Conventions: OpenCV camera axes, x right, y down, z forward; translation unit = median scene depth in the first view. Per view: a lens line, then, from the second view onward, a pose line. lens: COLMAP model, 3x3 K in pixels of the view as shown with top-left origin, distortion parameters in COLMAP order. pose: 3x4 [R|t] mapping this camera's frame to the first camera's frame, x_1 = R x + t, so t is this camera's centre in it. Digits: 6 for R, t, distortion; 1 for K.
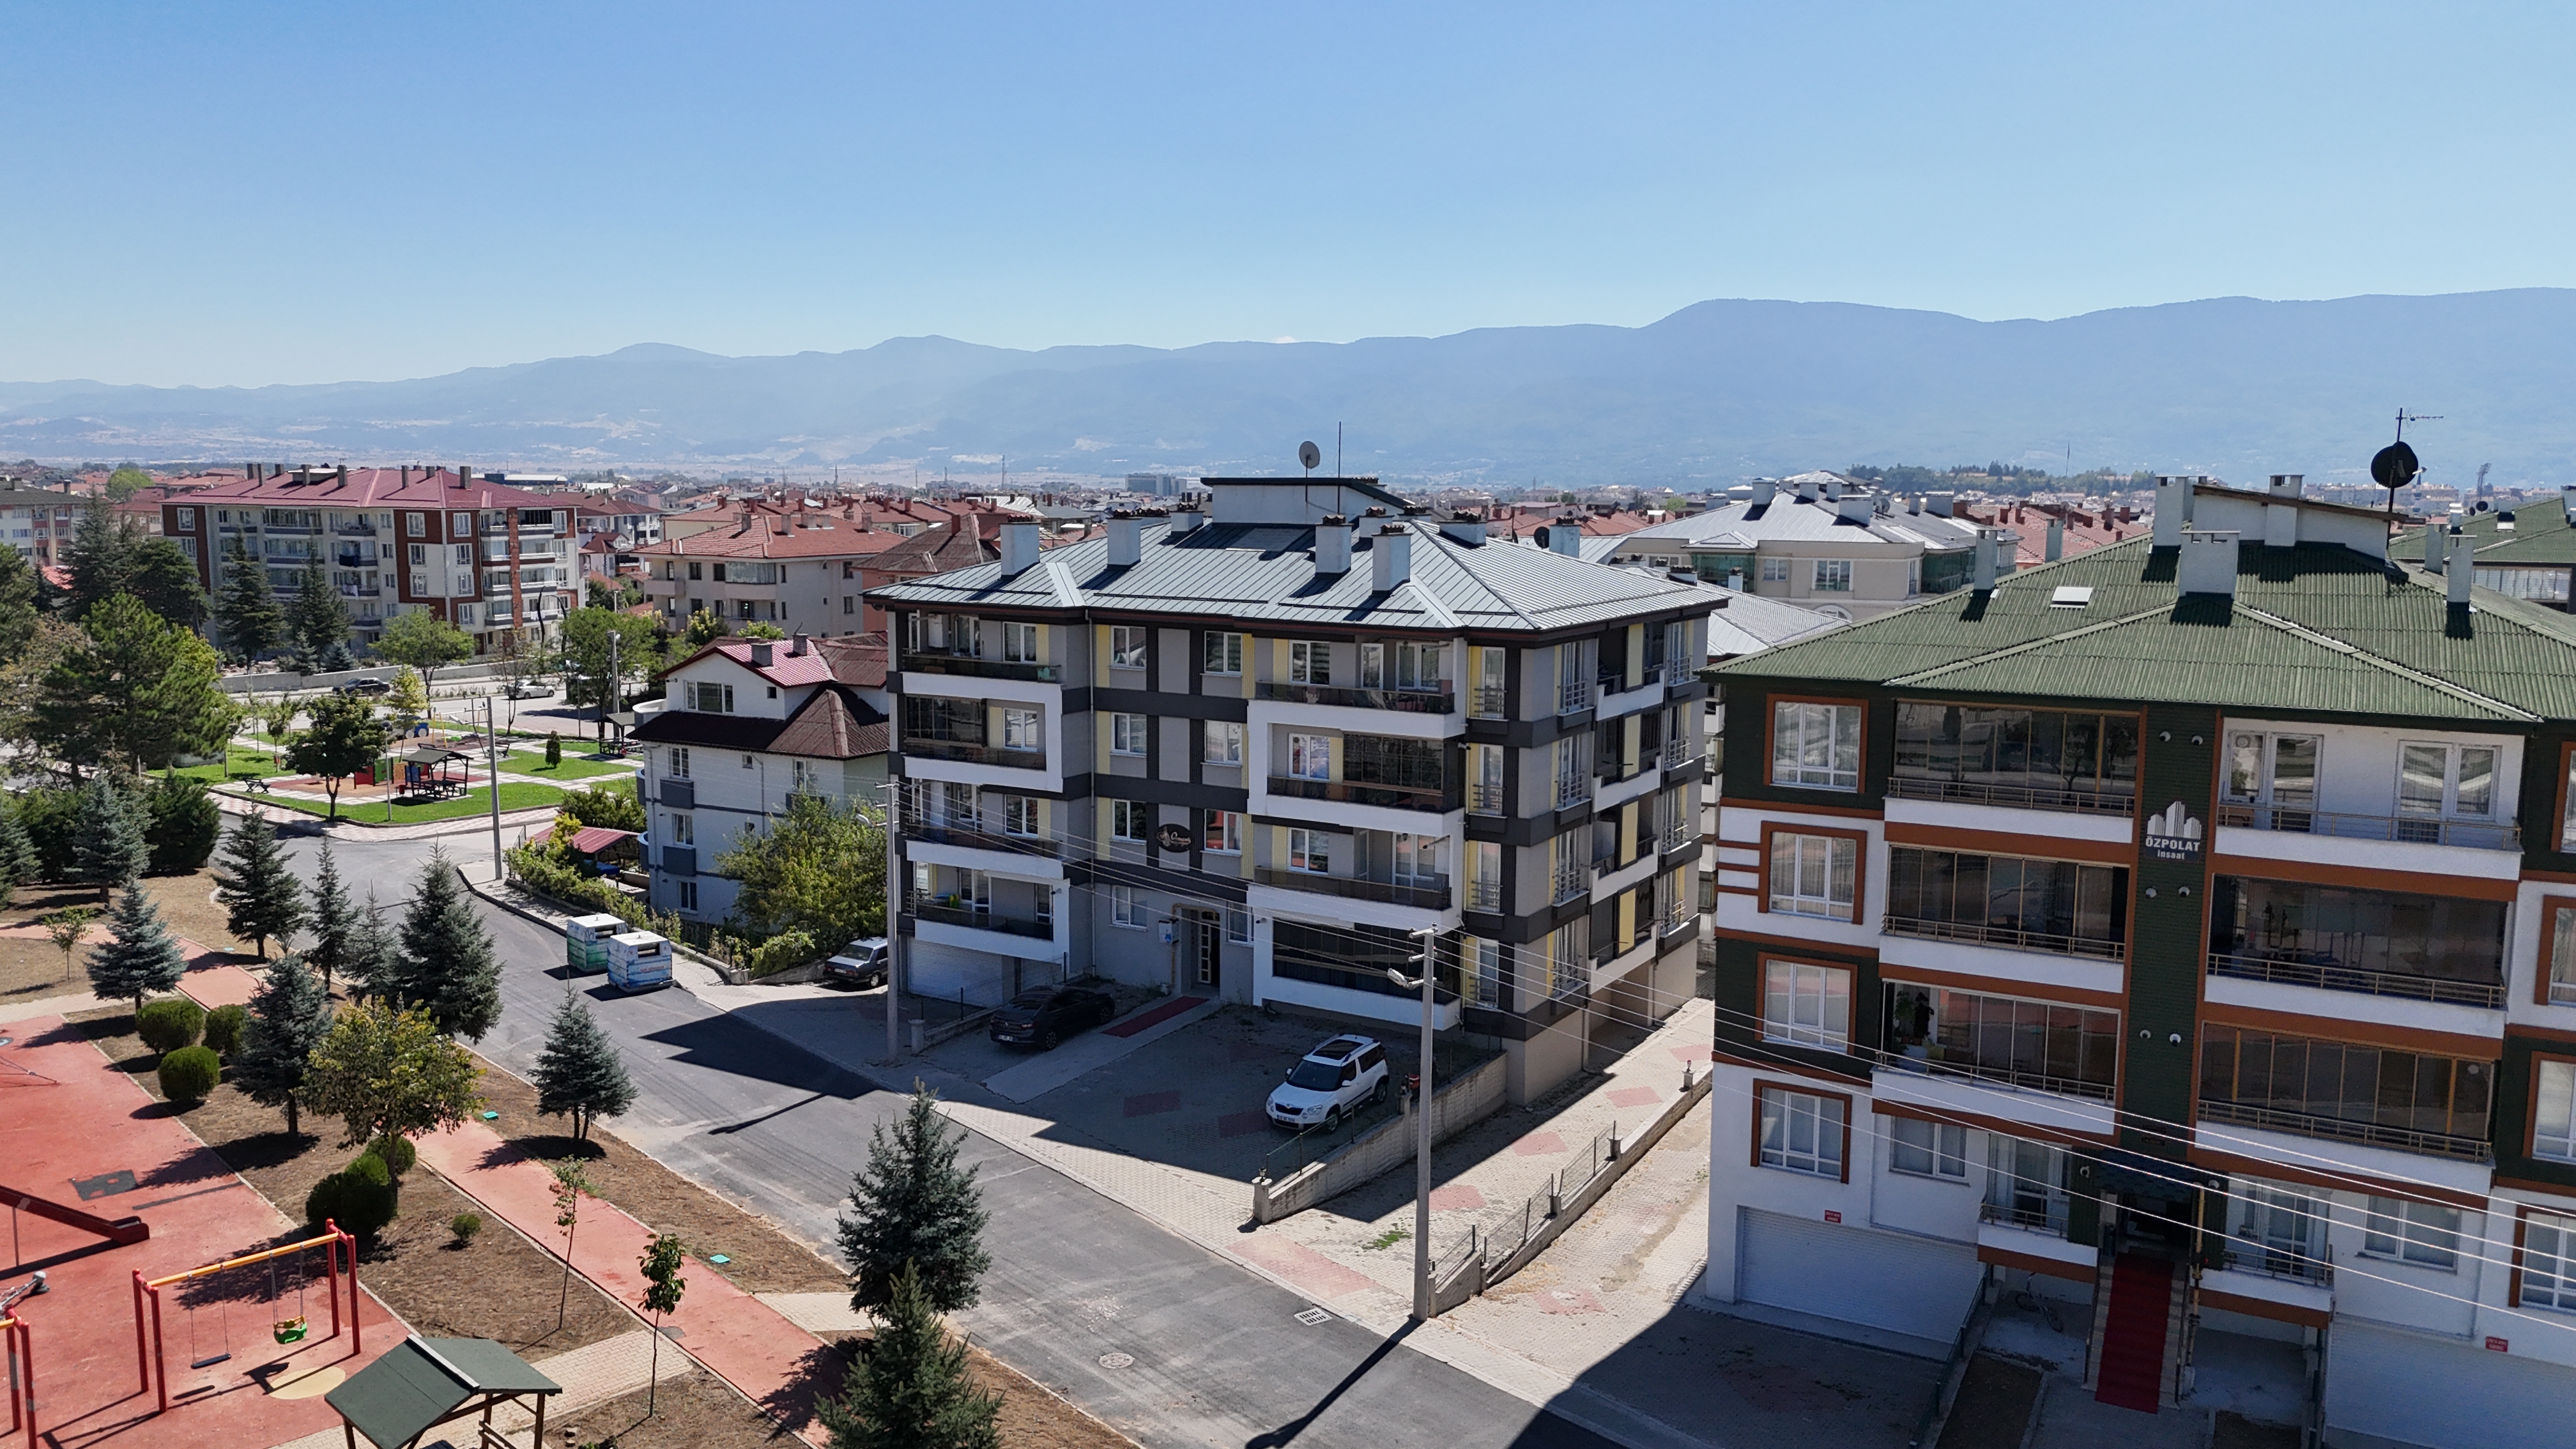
lens RADIAL K [[1893.3, 0, 1295.1], [0, 1893.3, 727.2], [0, 0, 1]] dist [0.070986, -0.062620]
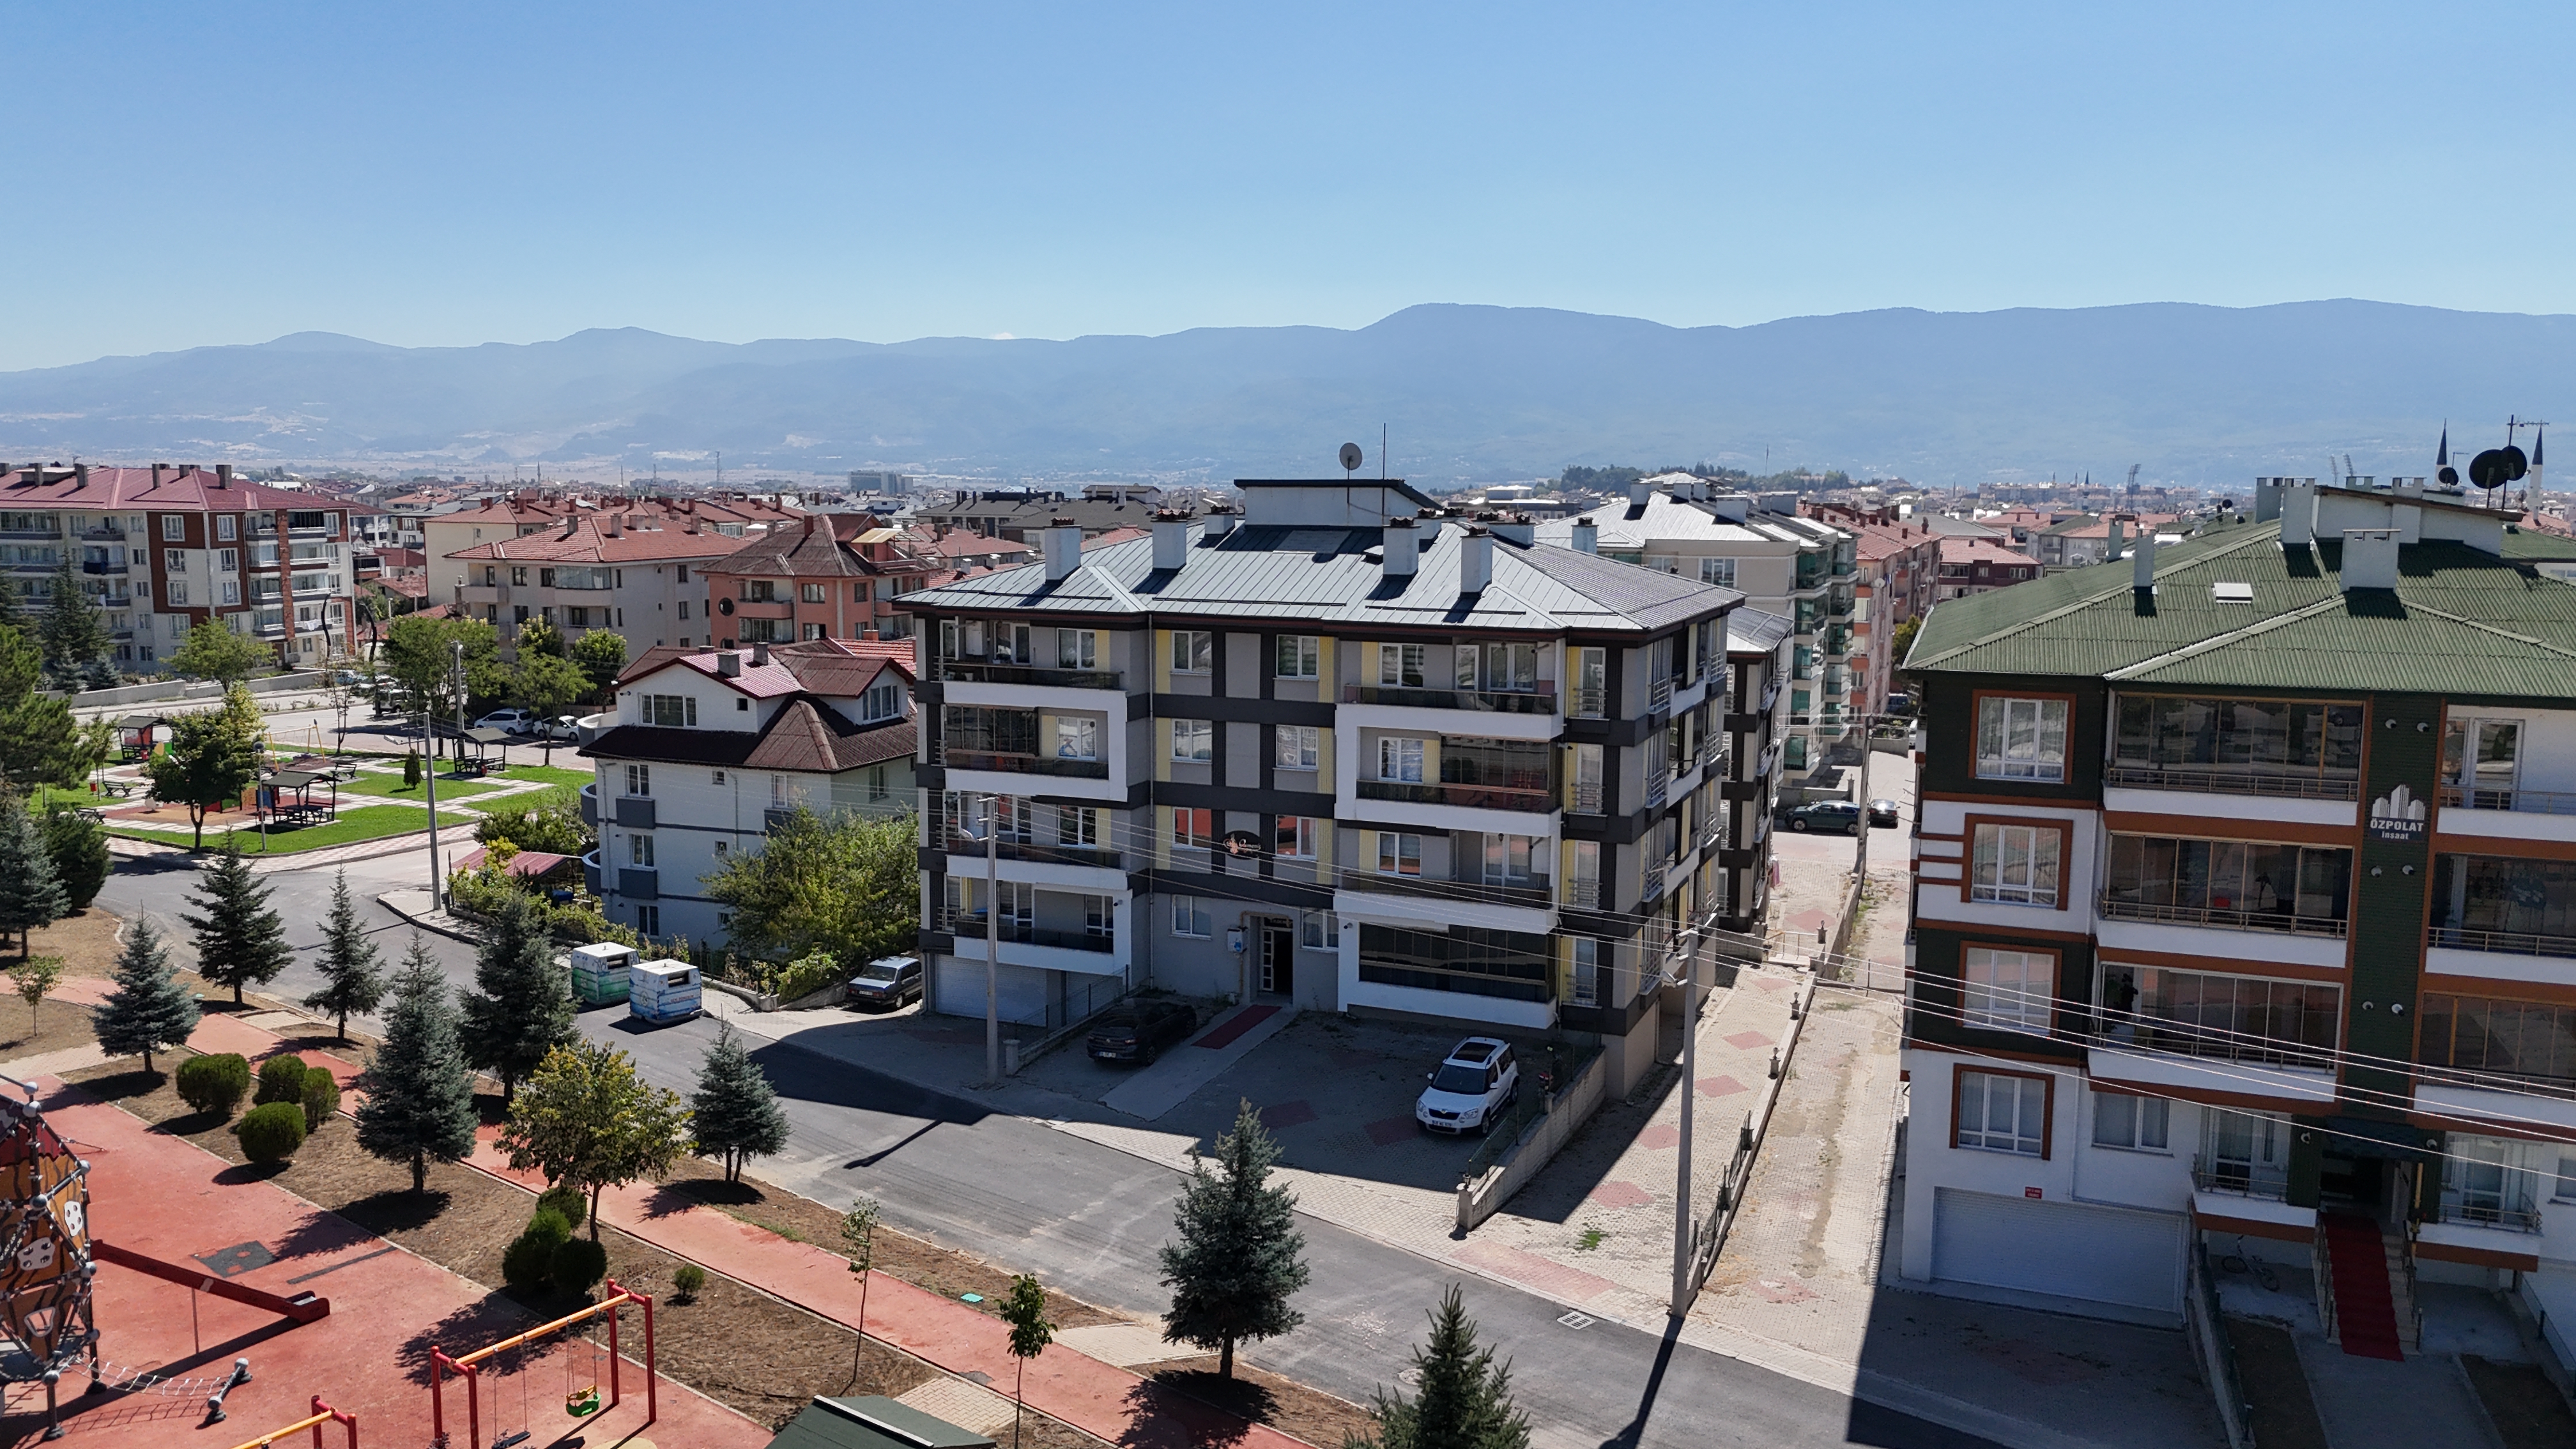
lens RADIAL K [[1893.3, 0, 1294.9], [0, 1893.3, 732.7], [0, 0, 1]] dist [0.070986, -0.062620]
pose [[0.989498, -0.019897, 0.143167, -0.193474], [0.019407, 0.999800, 0.004820, -0.004608], [-0.143235, -0.001991, 0.989687, 0.022131]]
